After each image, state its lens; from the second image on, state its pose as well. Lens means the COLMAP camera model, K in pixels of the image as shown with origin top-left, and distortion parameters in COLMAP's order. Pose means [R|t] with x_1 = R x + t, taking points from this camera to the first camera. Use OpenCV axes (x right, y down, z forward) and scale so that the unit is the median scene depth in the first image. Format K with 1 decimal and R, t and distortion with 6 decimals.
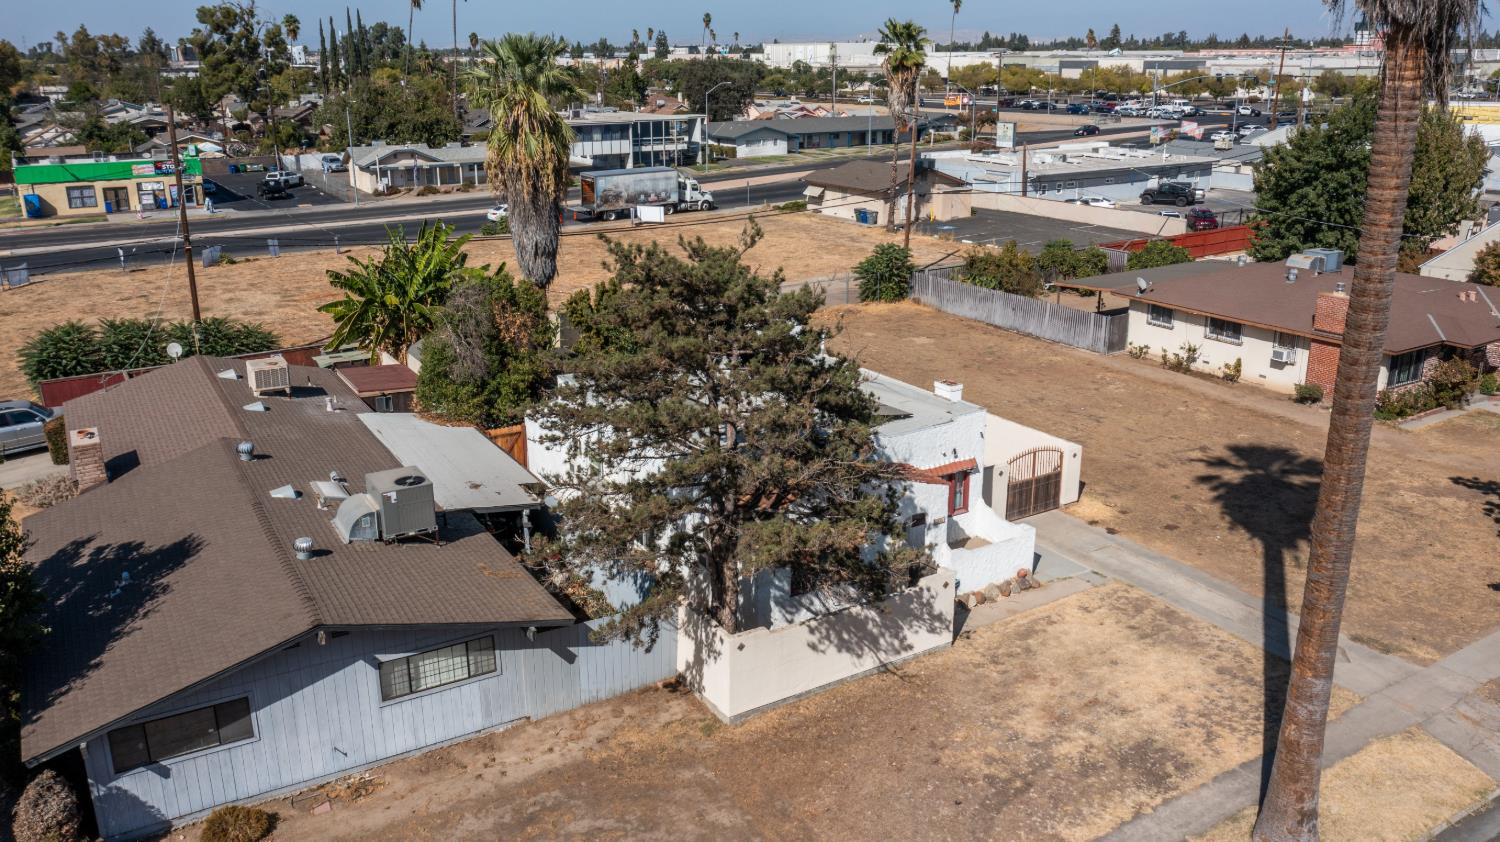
lens RADIAL K [[1172.9, 0, 758.1], [0, 1172.9, 414.2], [0, 0, 1]] dist [-0.018209, 0.006468]
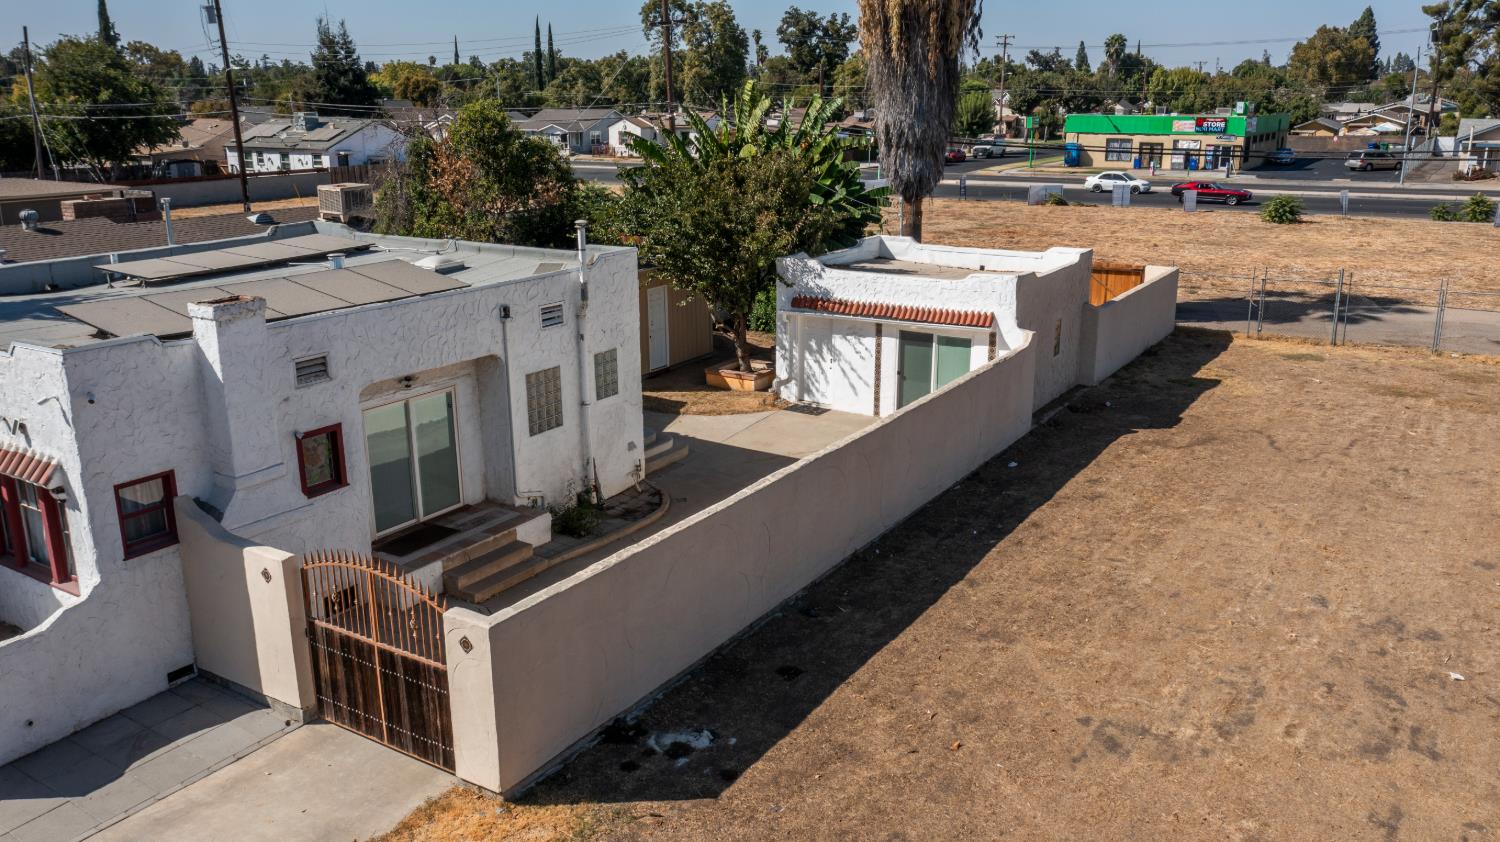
lens RADIAL K [[1172.9, 0, 748.3], [0, 1172.9, 427.8], [0, 0, 1]] dist [-0.018209, 0.006468]
pose [[0.427676, 0.253621, -0.867623, 0.550967], [-0.263650, 0.953097, 0.148646, -0.084496], [0.864628, 0.165176, 0.474484, 0.893818]]
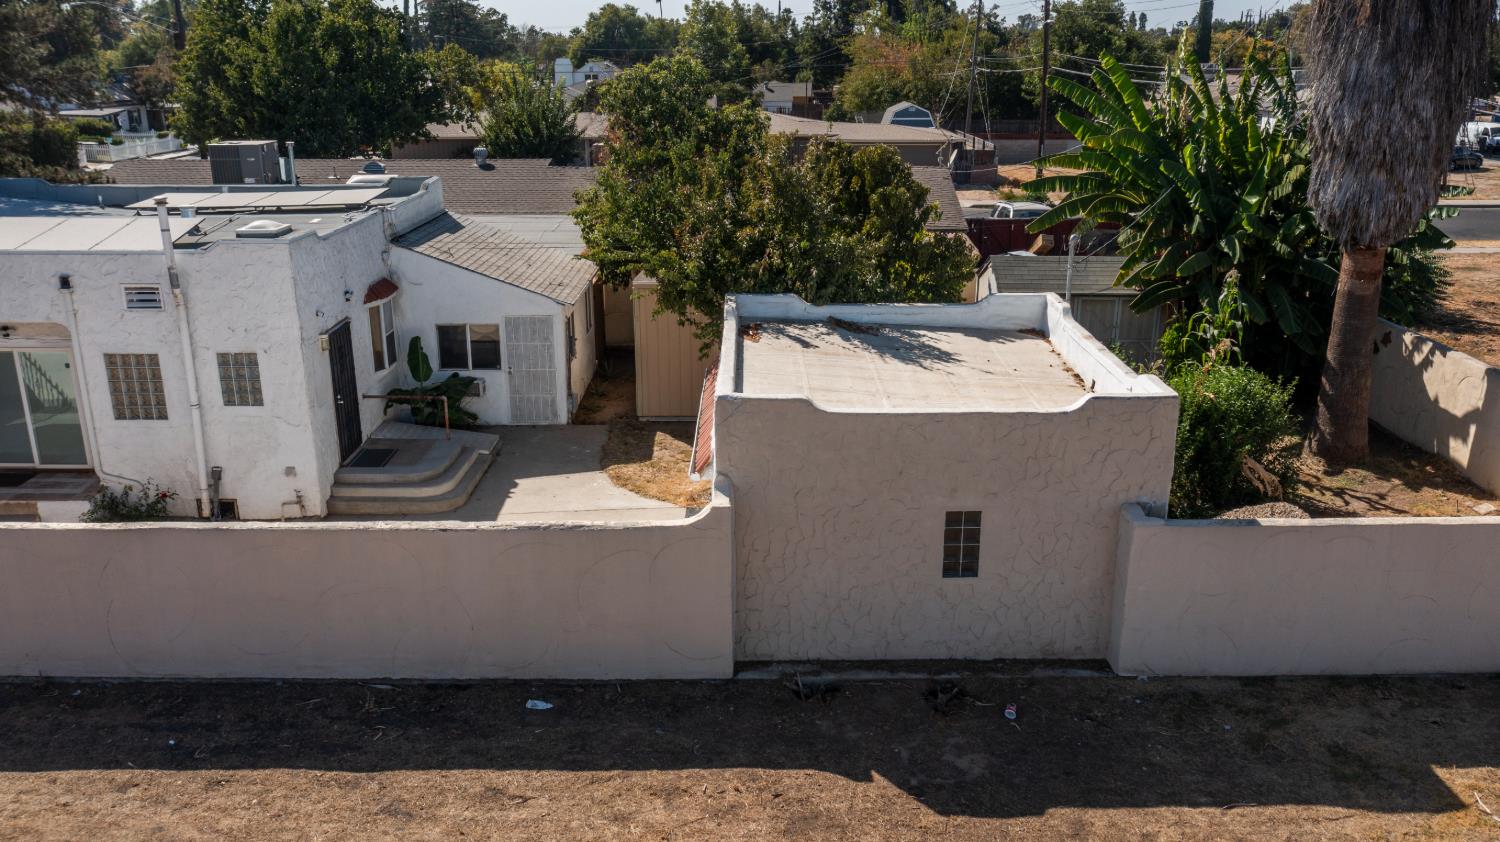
lens RADIAL K [[1172.9, 0, 748.7], [0, 1172.9, 424.4], [0, 0, 1]] dist [-0.018209, 0.006468]
pose [[-0.533041, 0.263853, -0.803896, 0.316539], [-0.245187, 0.861191, 0.445235, -0.251302], [0.809784, 0.434433, -0.394357, 1.445439]]
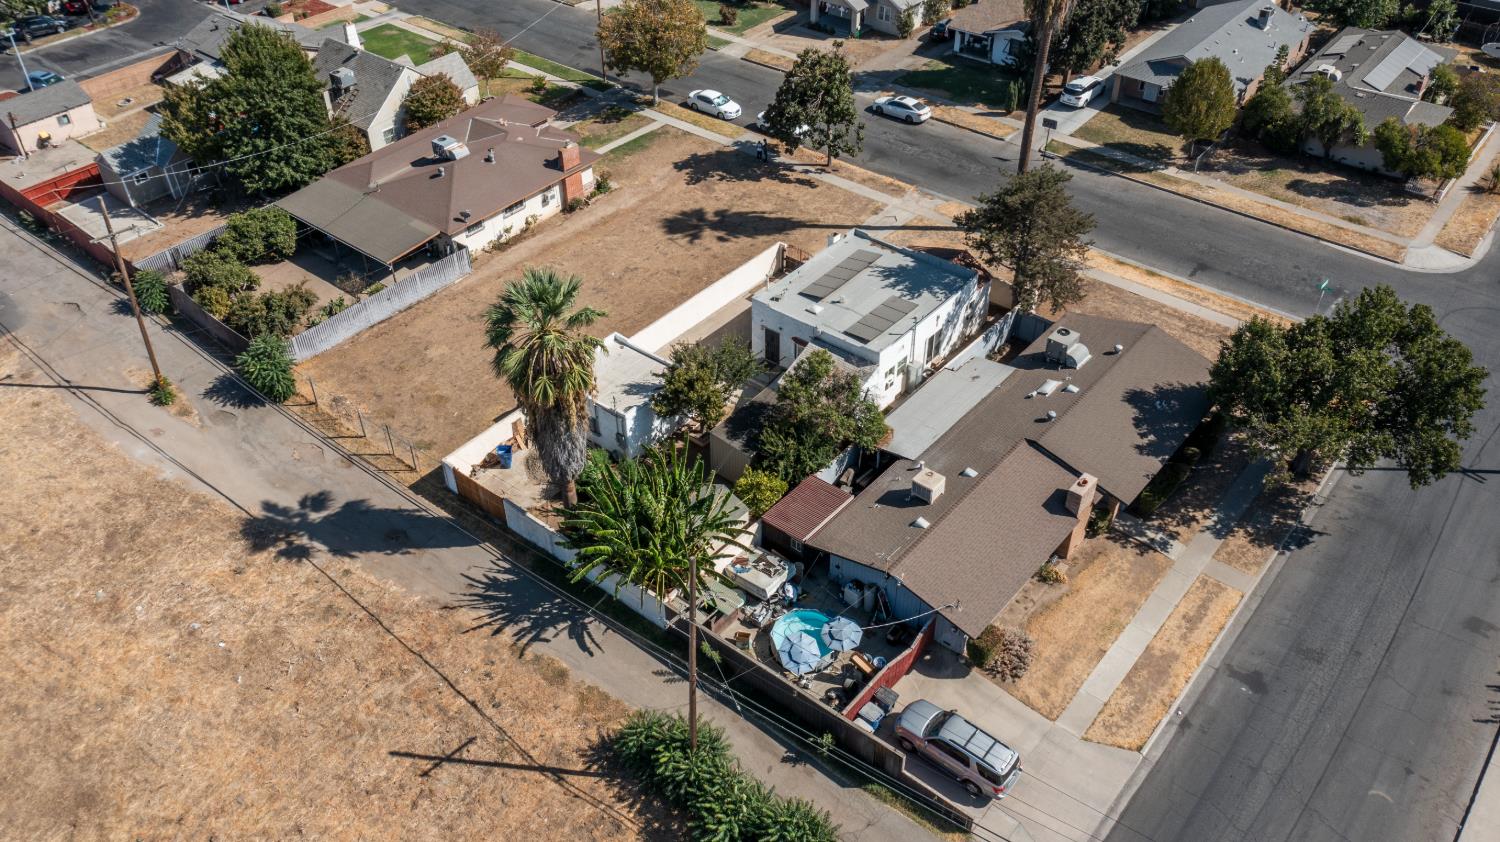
lens RADIAL K [[1172.9, 0, 753.8], [0, 1172.9, 416.6], [0, 0, 1]] dist [-0.018209, 0.006468]
pose [[-0.320582, -0.584201, 0.745611, -1.391570], [0.292421, 0.687669, 0.664531, -1.117759], [-0.900953, 0.431069, -0.049622, 1.256359]]
